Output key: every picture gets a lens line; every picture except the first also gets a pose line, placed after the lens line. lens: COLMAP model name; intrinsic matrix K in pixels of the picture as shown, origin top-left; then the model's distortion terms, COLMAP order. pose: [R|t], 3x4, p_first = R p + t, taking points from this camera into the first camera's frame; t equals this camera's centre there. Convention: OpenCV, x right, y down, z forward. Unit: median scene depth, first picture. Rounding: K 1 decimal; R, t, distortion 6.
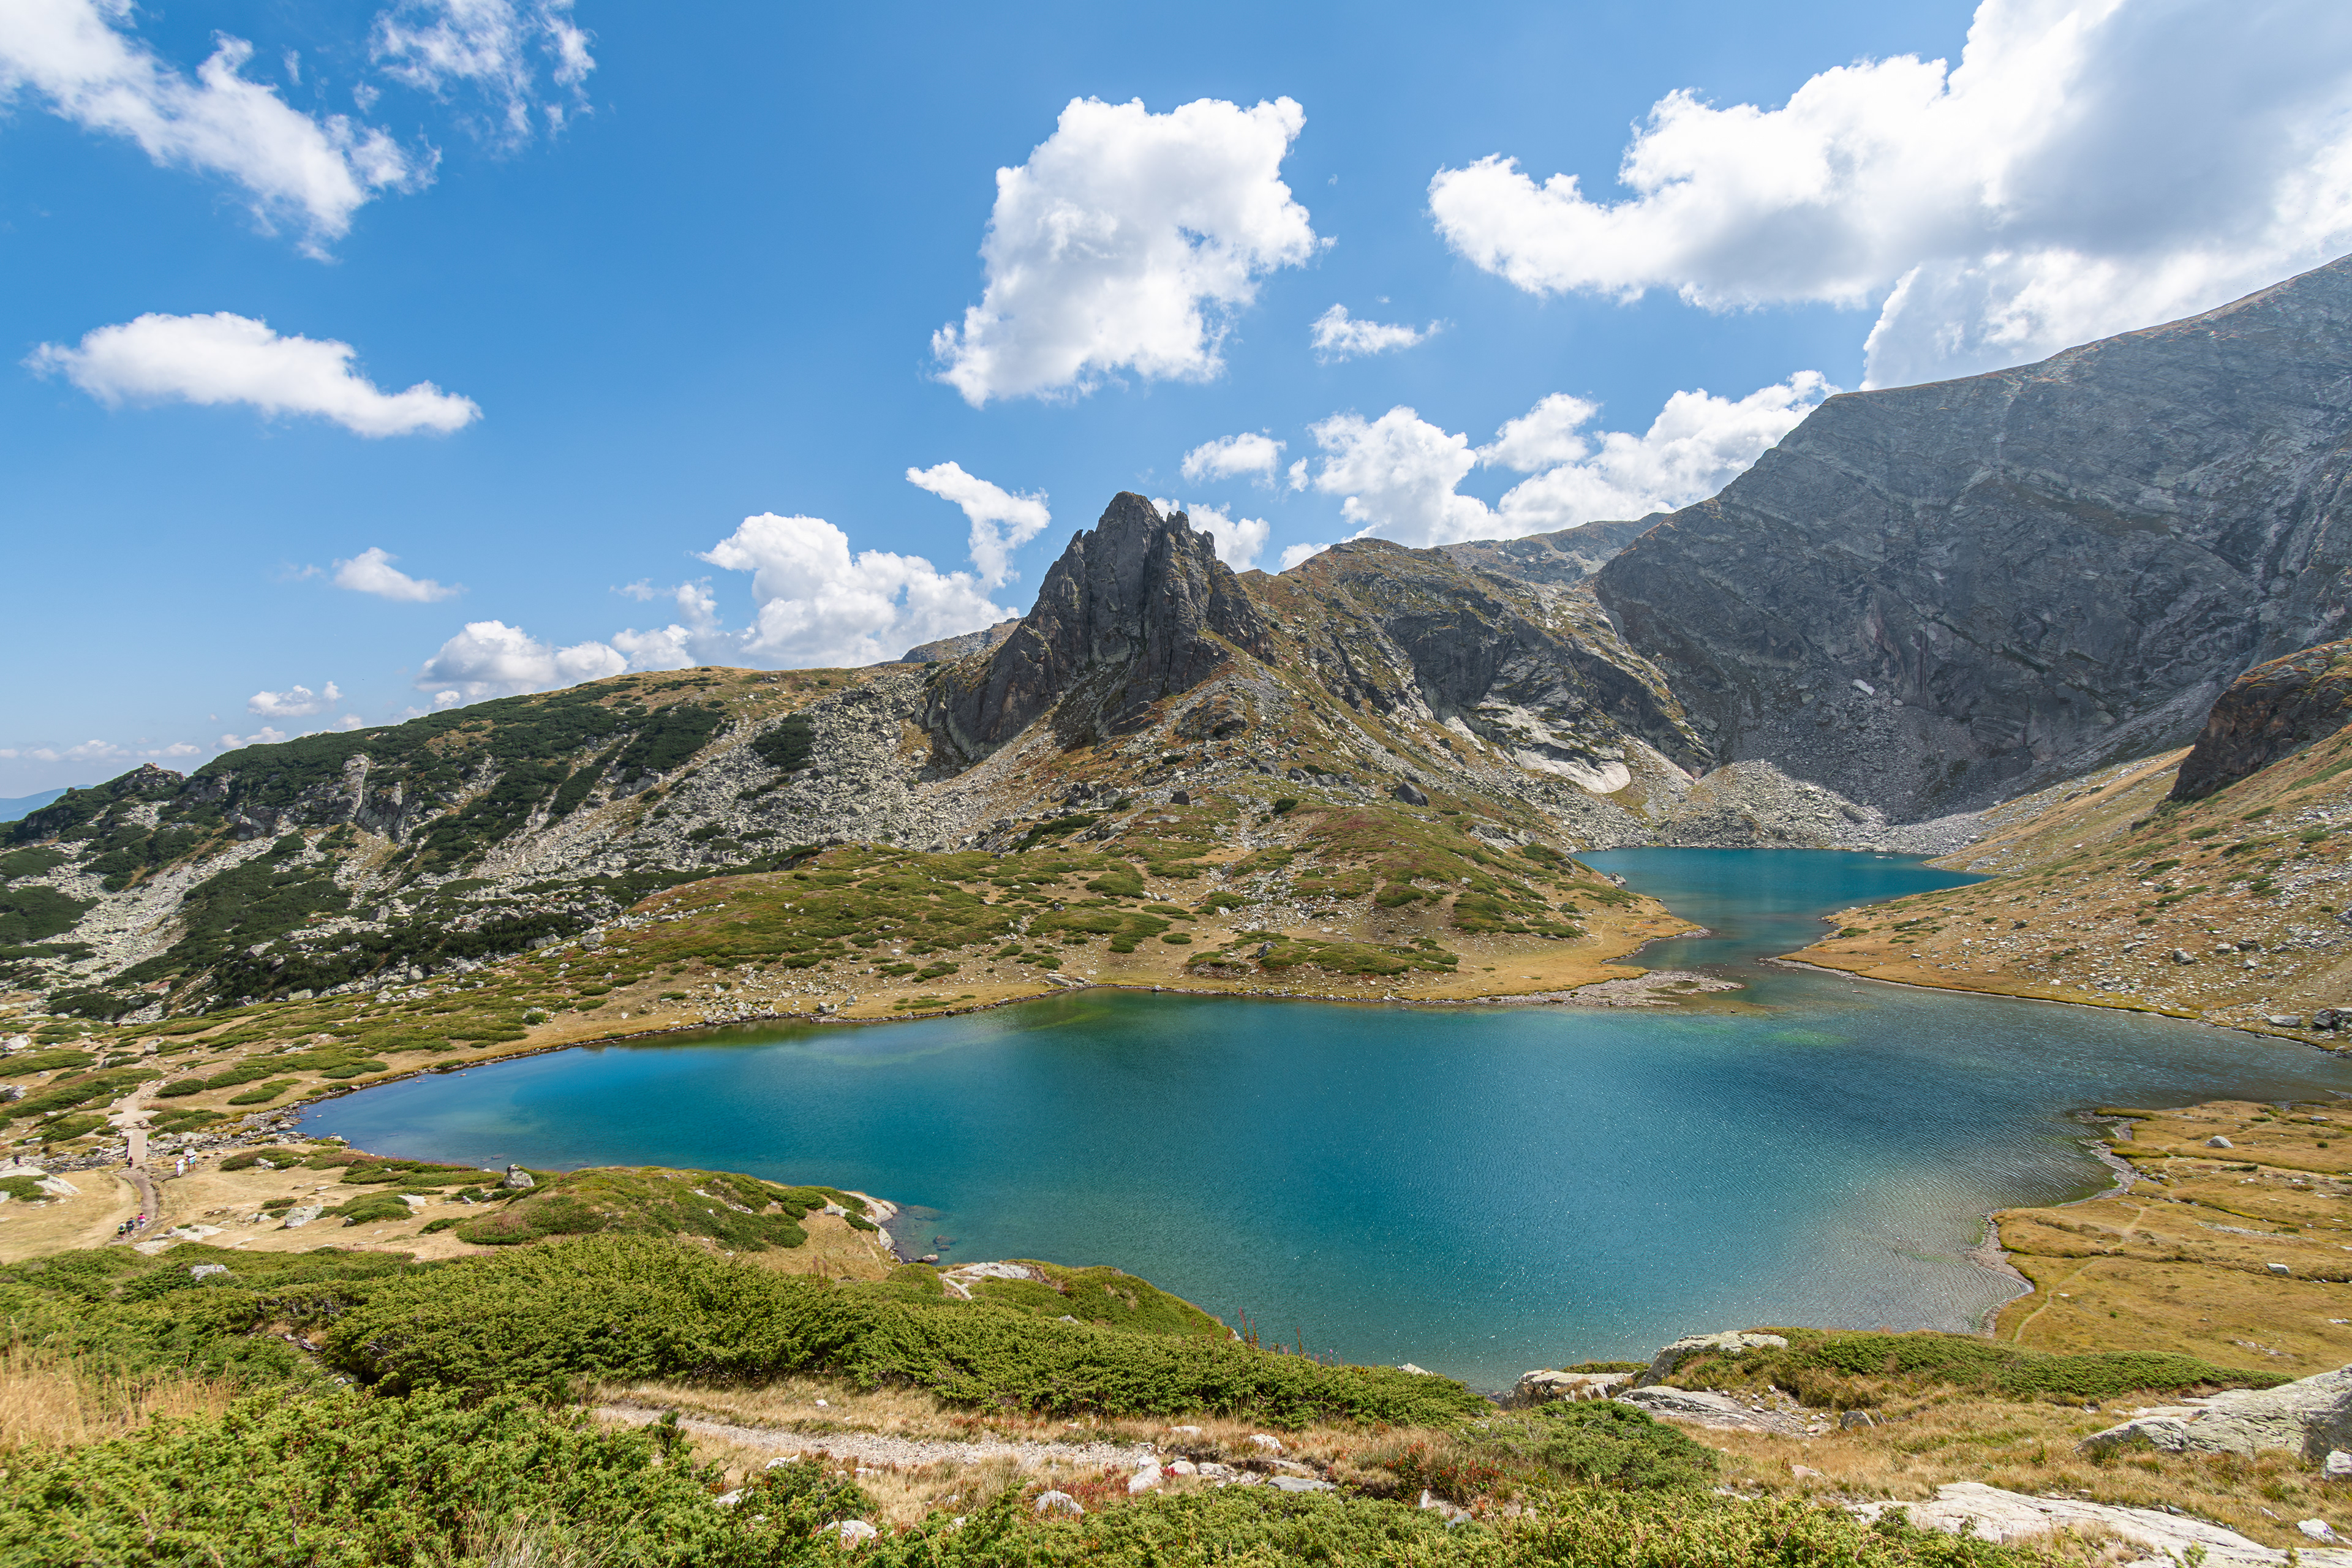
lens RADIAL K [[1168.1, 0, 1173.7], [0, 1168.1, 789.2], [0, 0, 1]] dist [-0.013757, -0.000106]
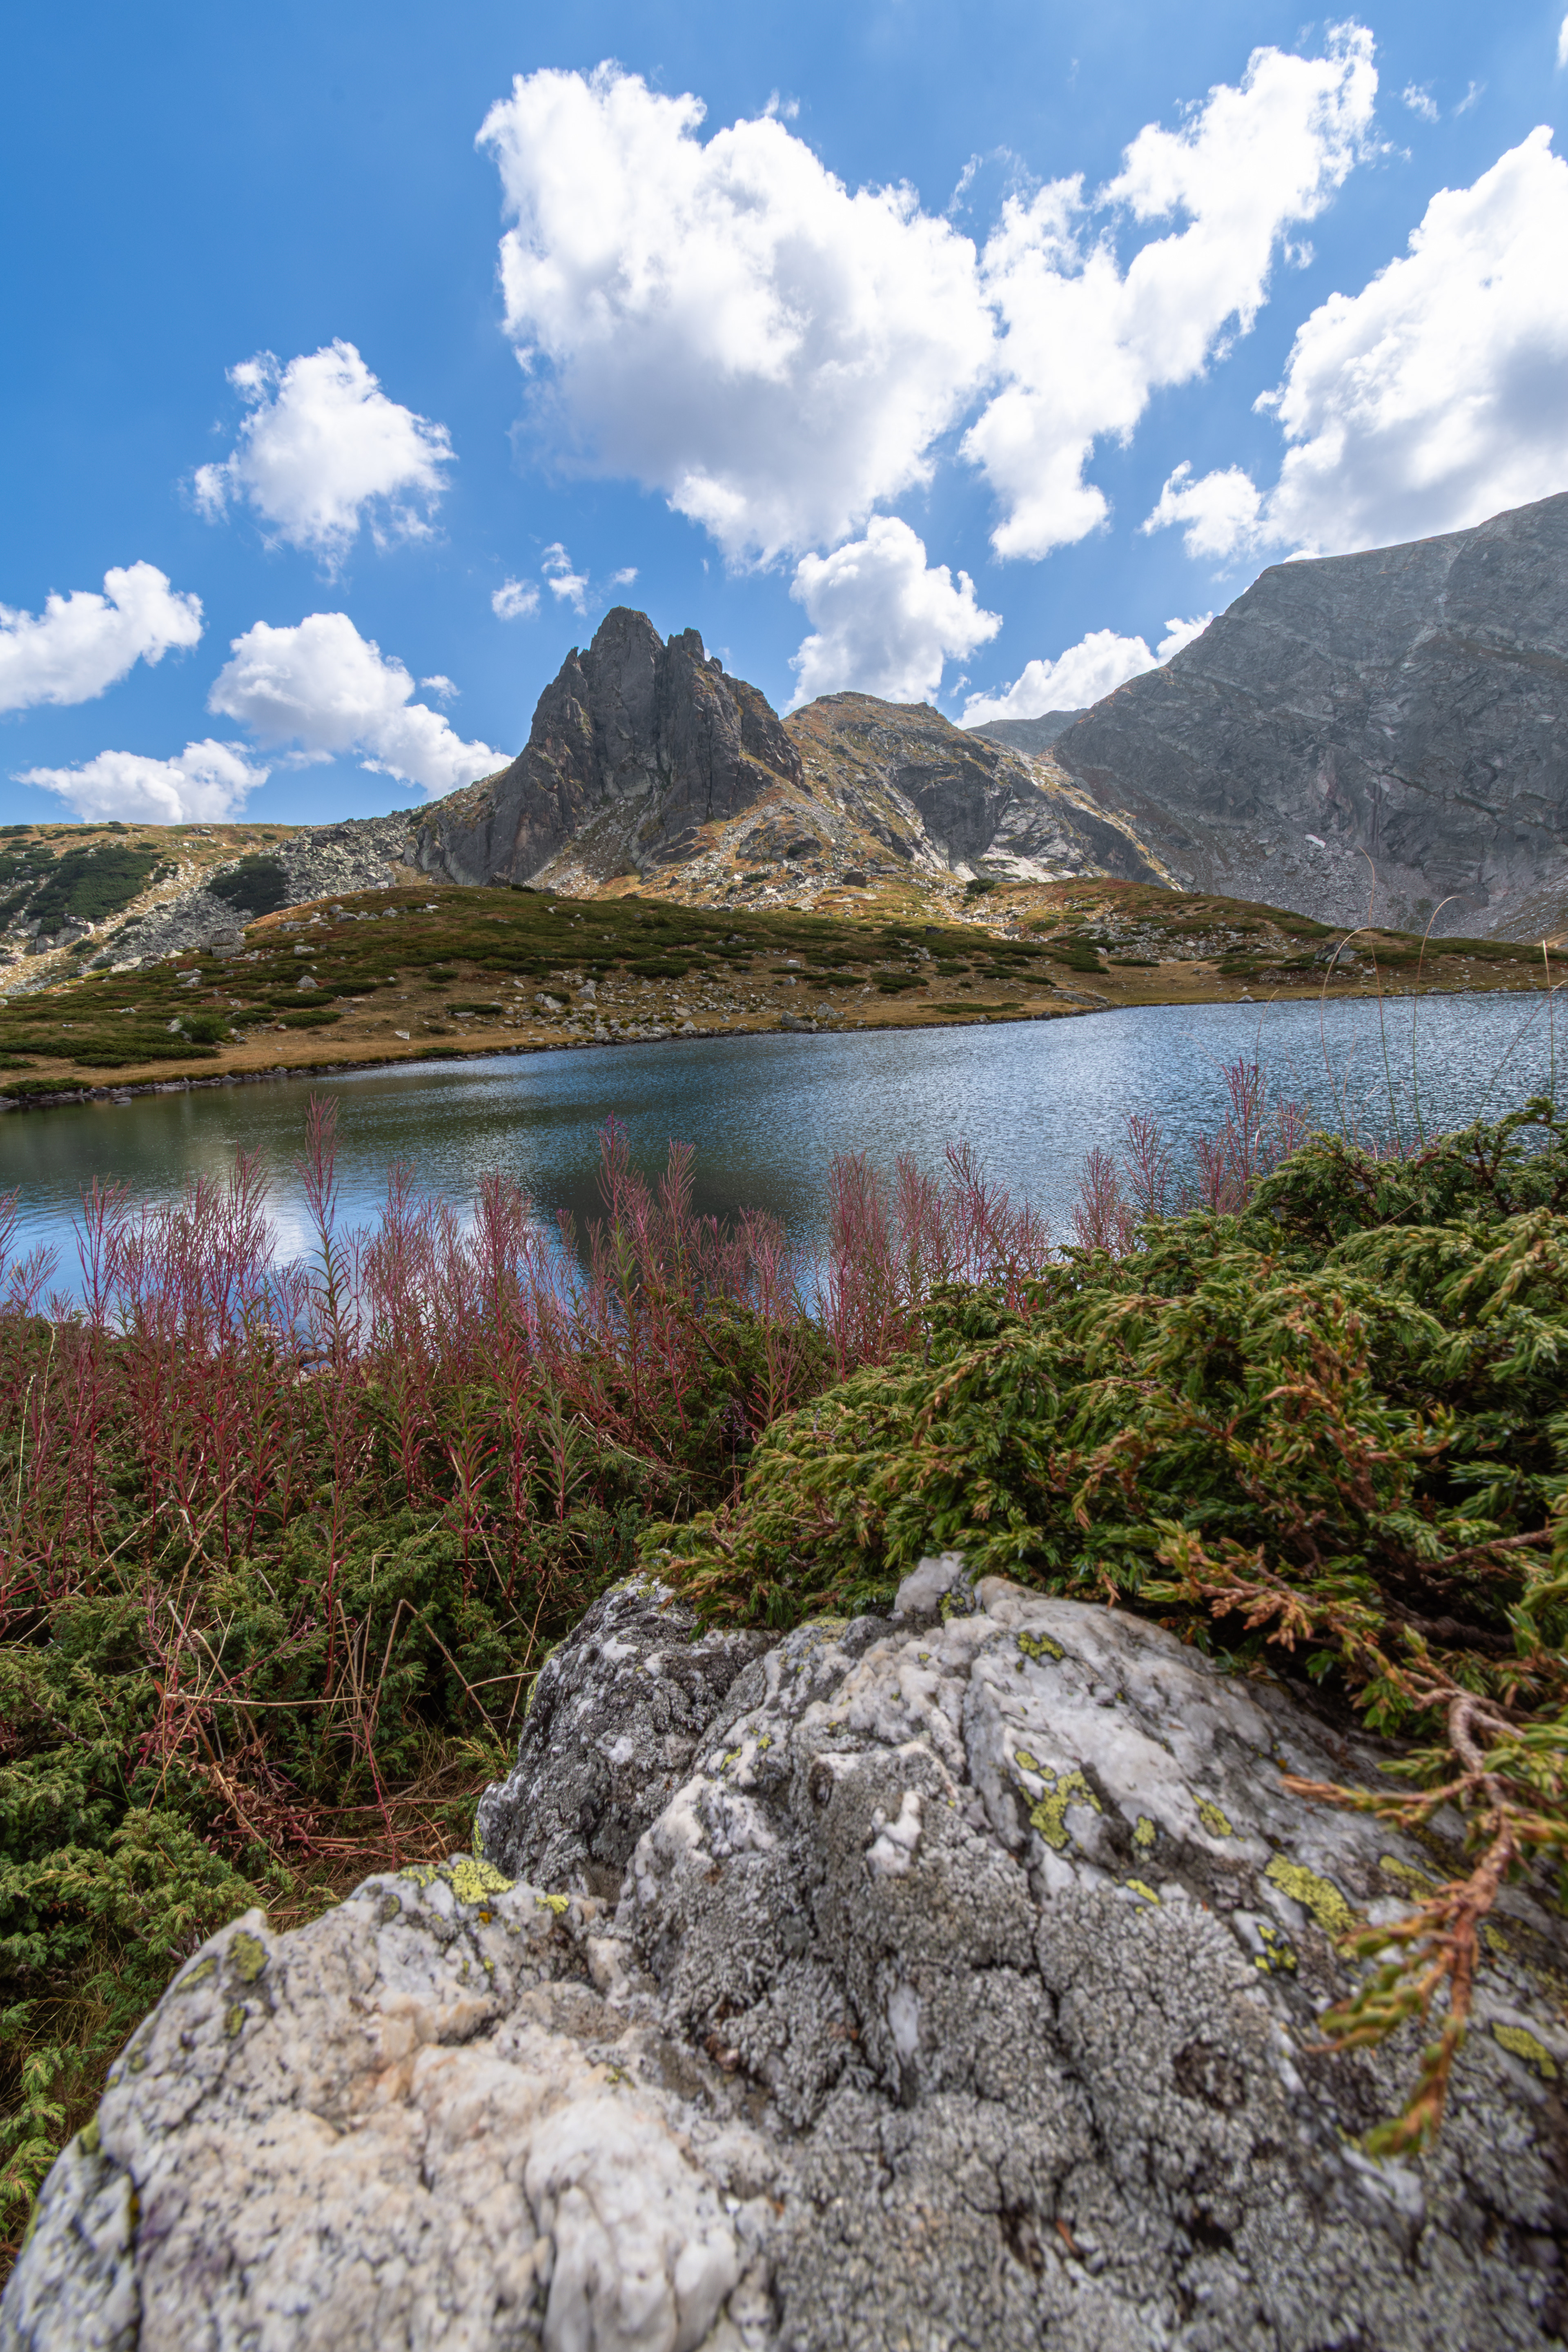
lens RADIAL K [[1020.5, 0, 785.7], [0, 1020.5, 1166.3], [0, 0, 1]] dist [-0.004785, -0.001776]
pose [[0.974247, -0.064408, 0.216089, -0.115949], [0.031307, 0.987692, 0.153244, 0.052889], [-0.223300, -0.142532, 0.964273, 0.161121]]
